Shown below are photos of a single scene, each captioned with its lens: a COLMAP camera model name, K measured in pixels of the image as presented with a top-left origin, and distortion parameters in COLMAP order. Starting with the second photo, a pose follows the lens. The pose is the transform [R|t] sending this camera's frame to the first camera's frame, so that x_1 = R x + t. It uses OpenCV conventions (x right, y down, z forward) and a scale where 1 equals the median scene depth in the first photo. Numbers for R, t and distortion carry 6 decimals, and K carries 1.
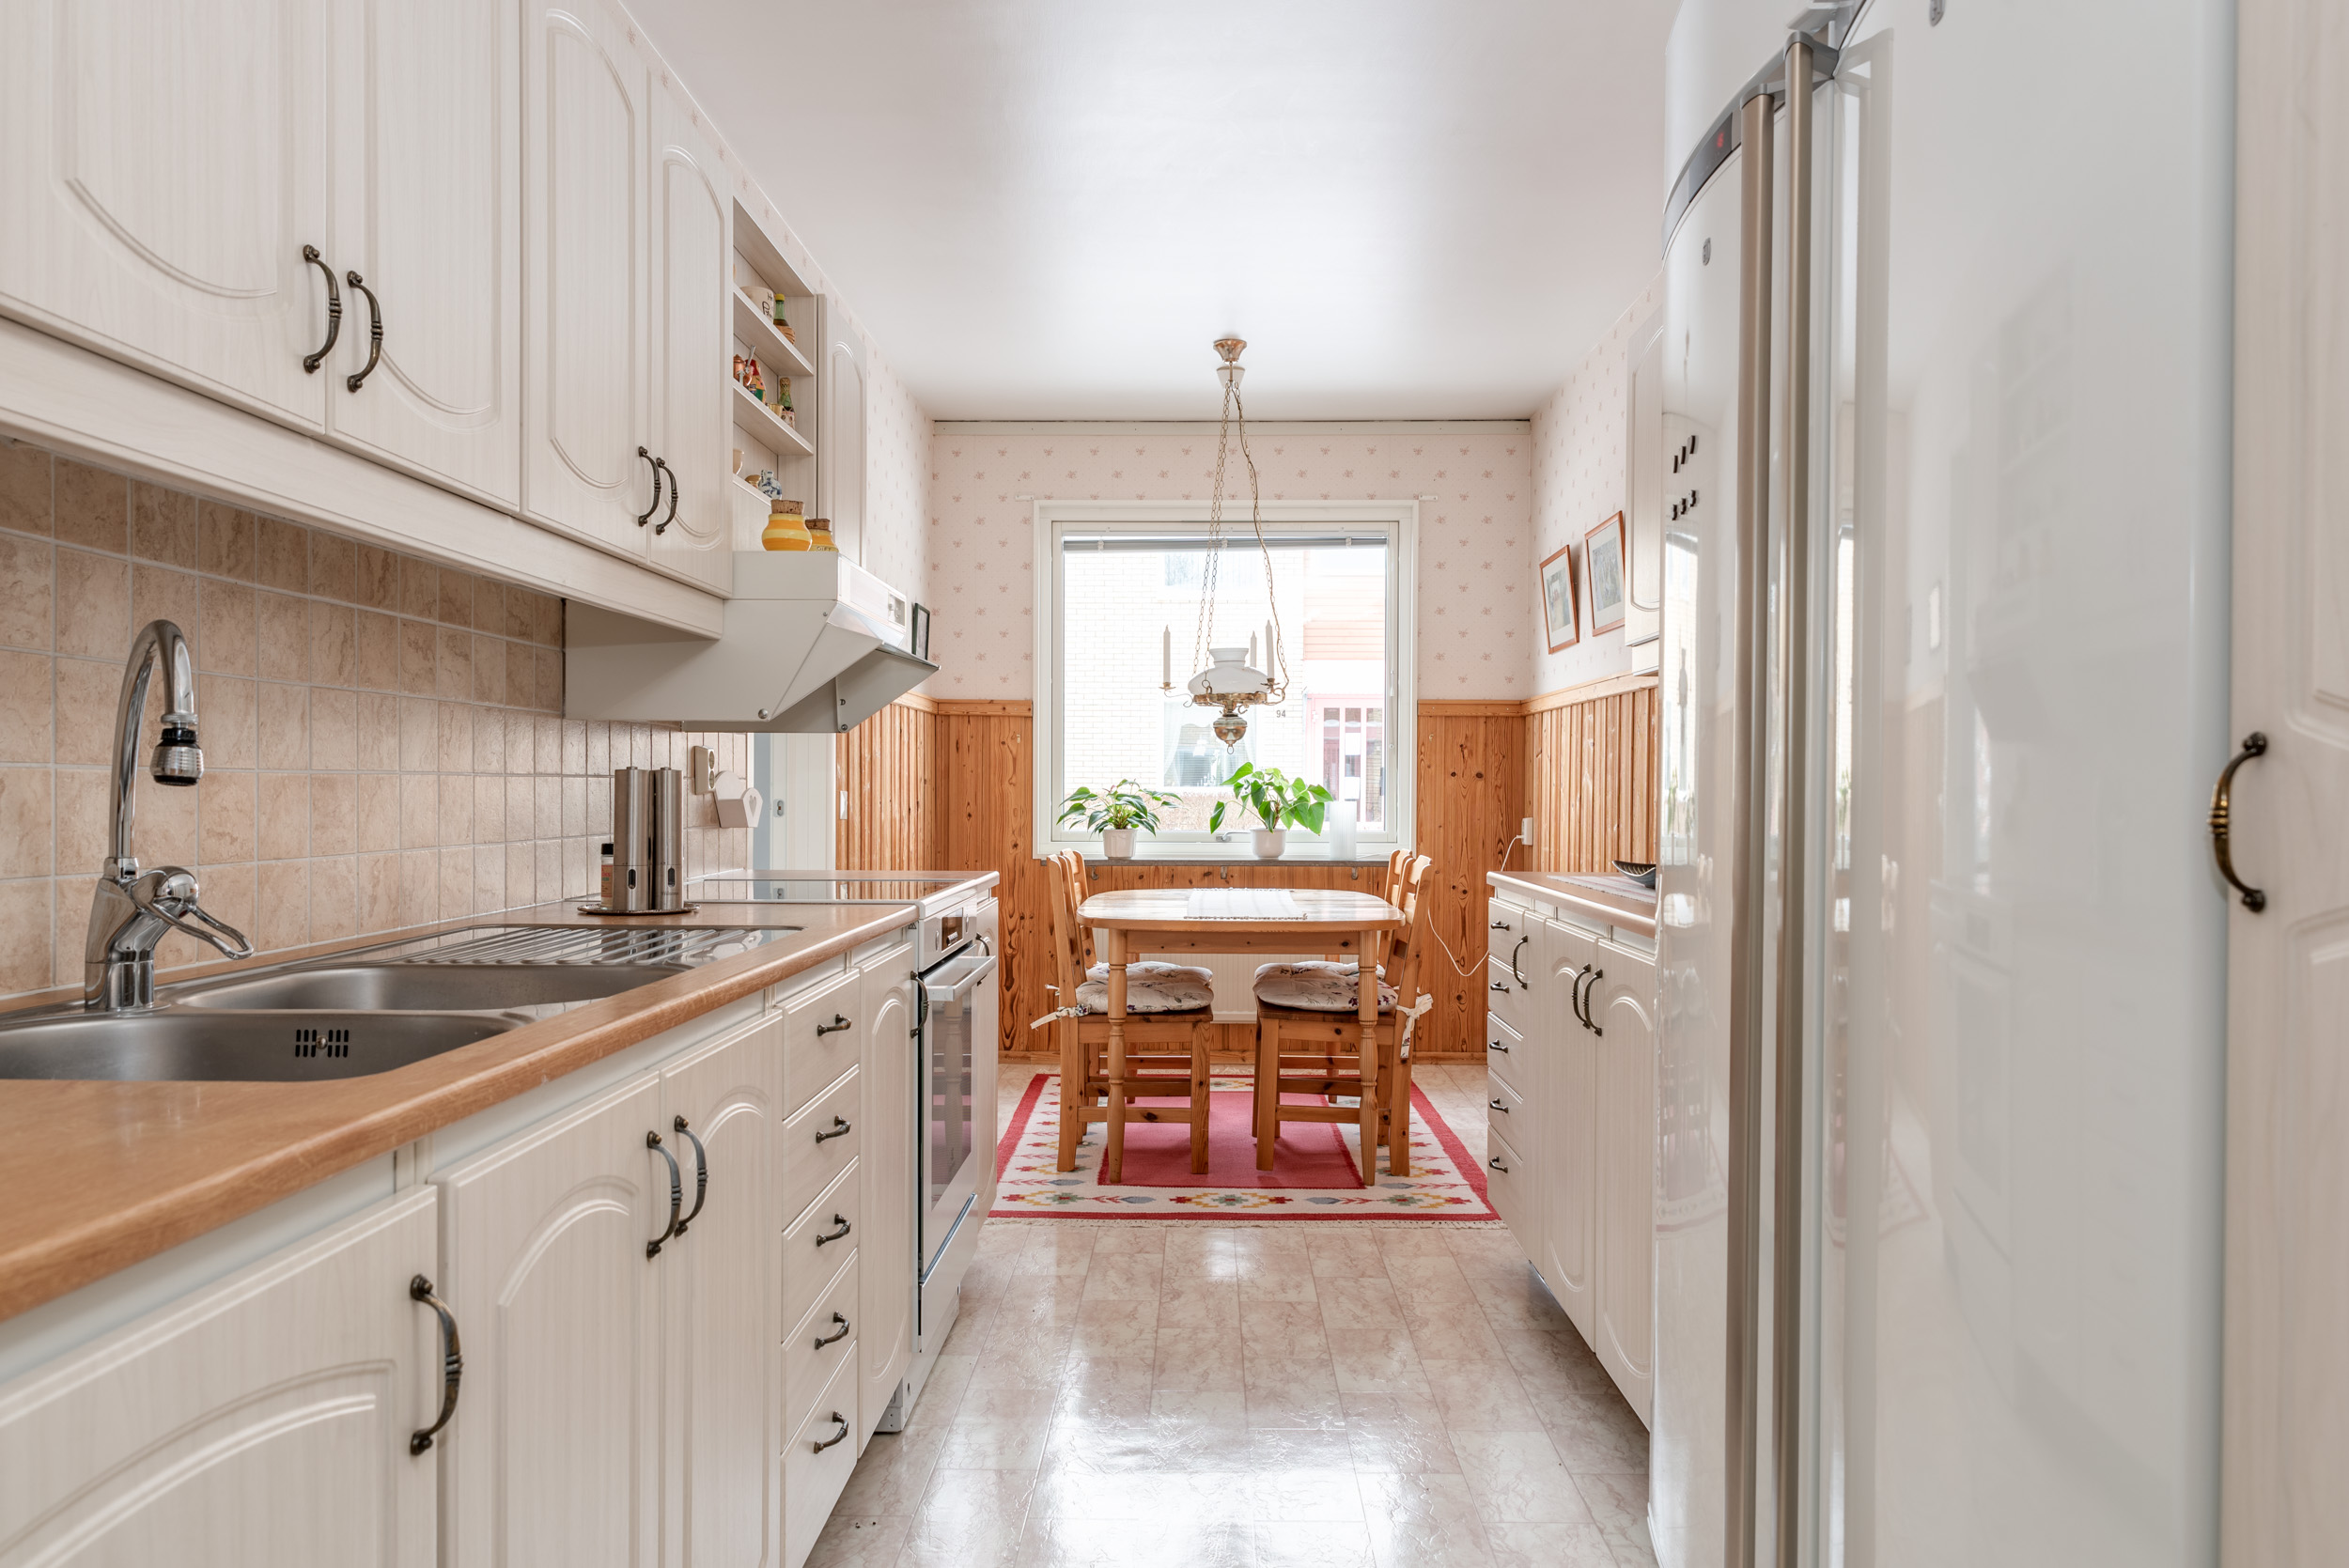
lens RADIAL K [[1580.7, 0, 1172.2], [0, 1580.7, 778.0], [0, 0, 1]] dist [0.005590, 0.001478]
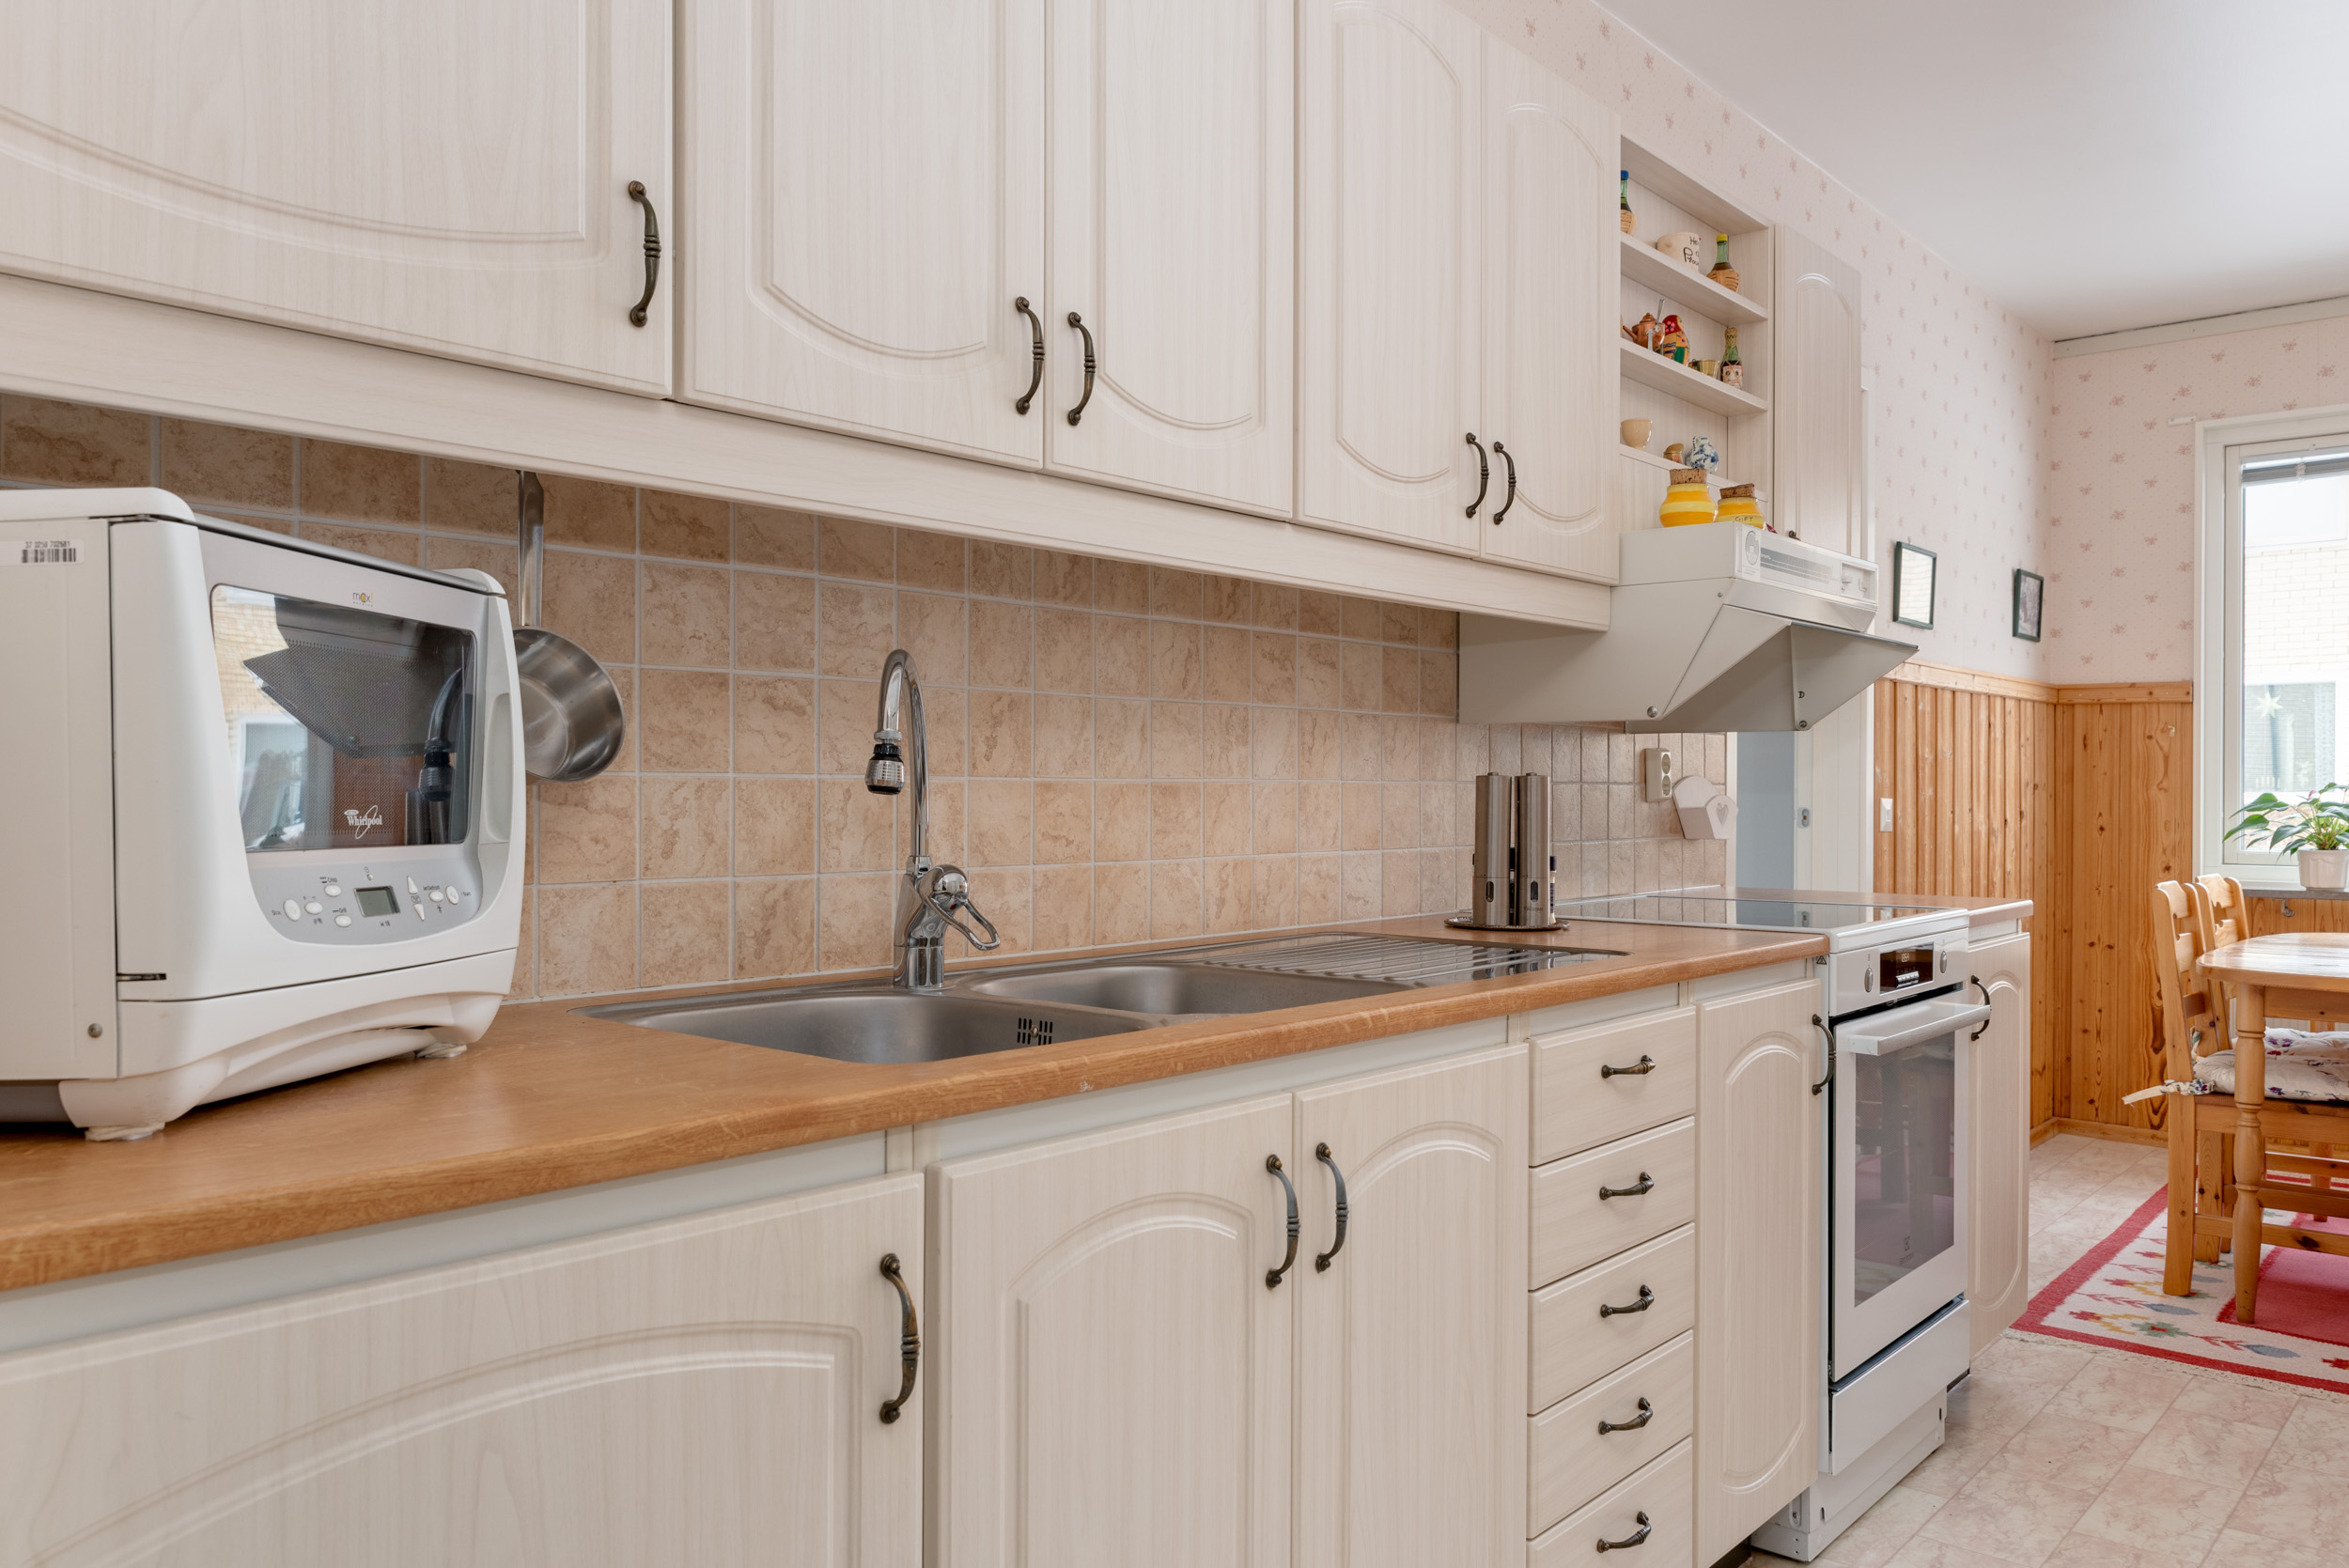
lens RADIAL K [[1708.7, 0, 1174.5], [0, 1708.7, 784.0], [0, 0, 1]] dist [0.001050, 0.000772]
pose [[0.768114, -0.003432, -0.640304, 0.167146], [0.003934, 0.999992, -0.000640, -0.000479], [0.640301, -0.002027, 0.768122, 0.097881]]
